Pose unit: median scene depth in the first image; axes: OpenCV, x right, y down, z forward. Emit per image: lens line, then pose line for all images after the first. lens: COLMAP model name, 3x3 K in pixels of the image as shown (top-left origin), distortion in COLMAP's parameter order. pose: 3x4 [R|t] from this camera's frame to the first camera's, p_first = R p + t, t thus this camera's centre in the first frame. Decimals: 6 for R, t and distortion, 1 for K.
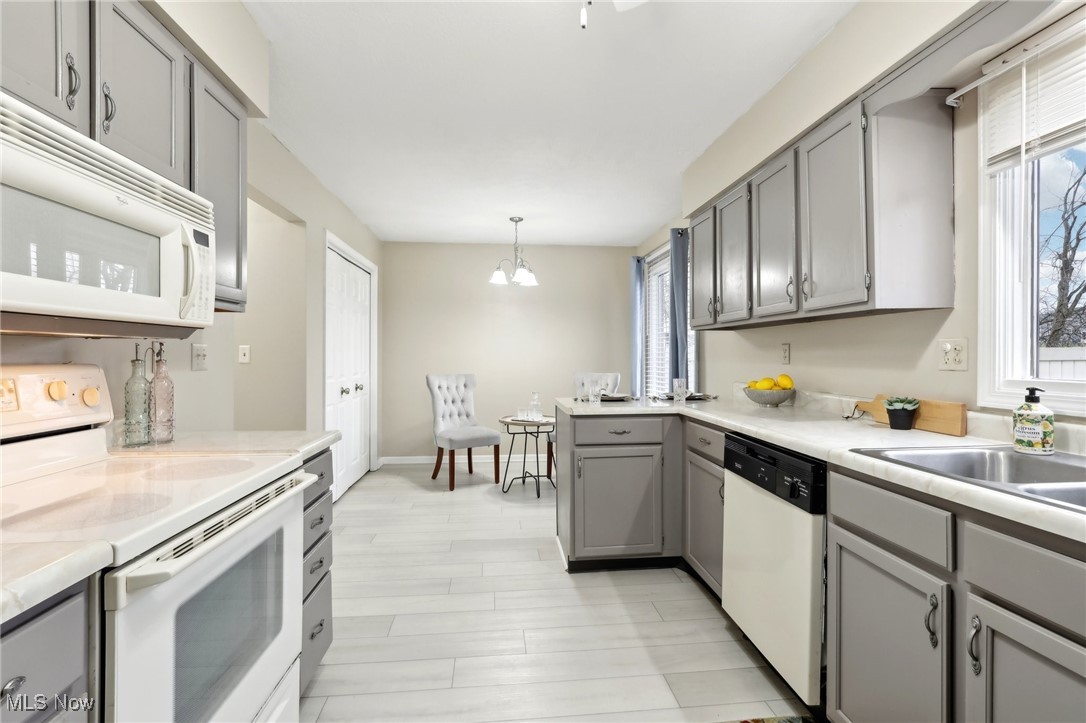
lens RADIAL K [[505.1, 0, 542.9], [0, 505.1, 353.7], [0, 0, 1]] dist [-0.000116, -0.000078]
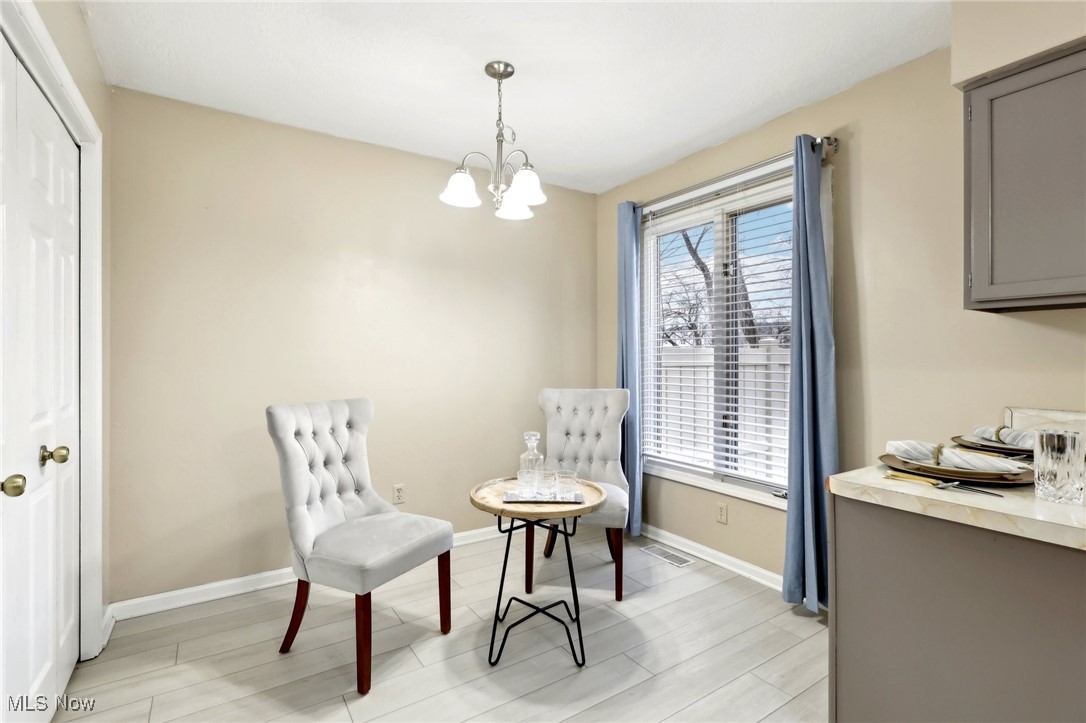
lens RADIAL K [[505.1, 0, 541.0], [0, 505.1, 358.0], [0, 0, 1]] dist [-0.000116, -0.000078]
pose [[0.885352, -0.000087, 0.464922, -0.487358], [-0.000696, 0.999999, 0.001513, 0.002621], [-0.464921, -0.001663, 0.885351, 1.154068]]
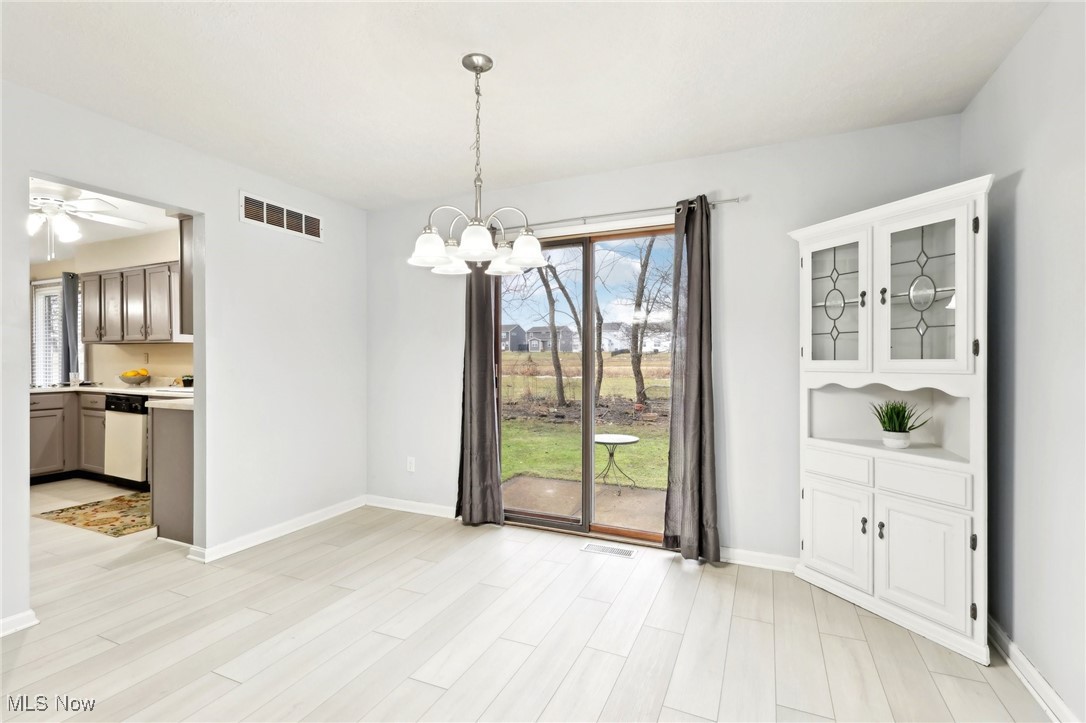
lens RADIAL K [[505.1, 0, 536.2], [0, 505.1, 363.3], [0, 0, 1]] dist [-0.000116, -0.000078]
pose [[0.507433, -0.001793, 0.861689, -0.507068], [-0.007992, 0.999945, 0.006787, -0.007728], [-0.861654, -0.010331, 0.507391, -1.504444]]
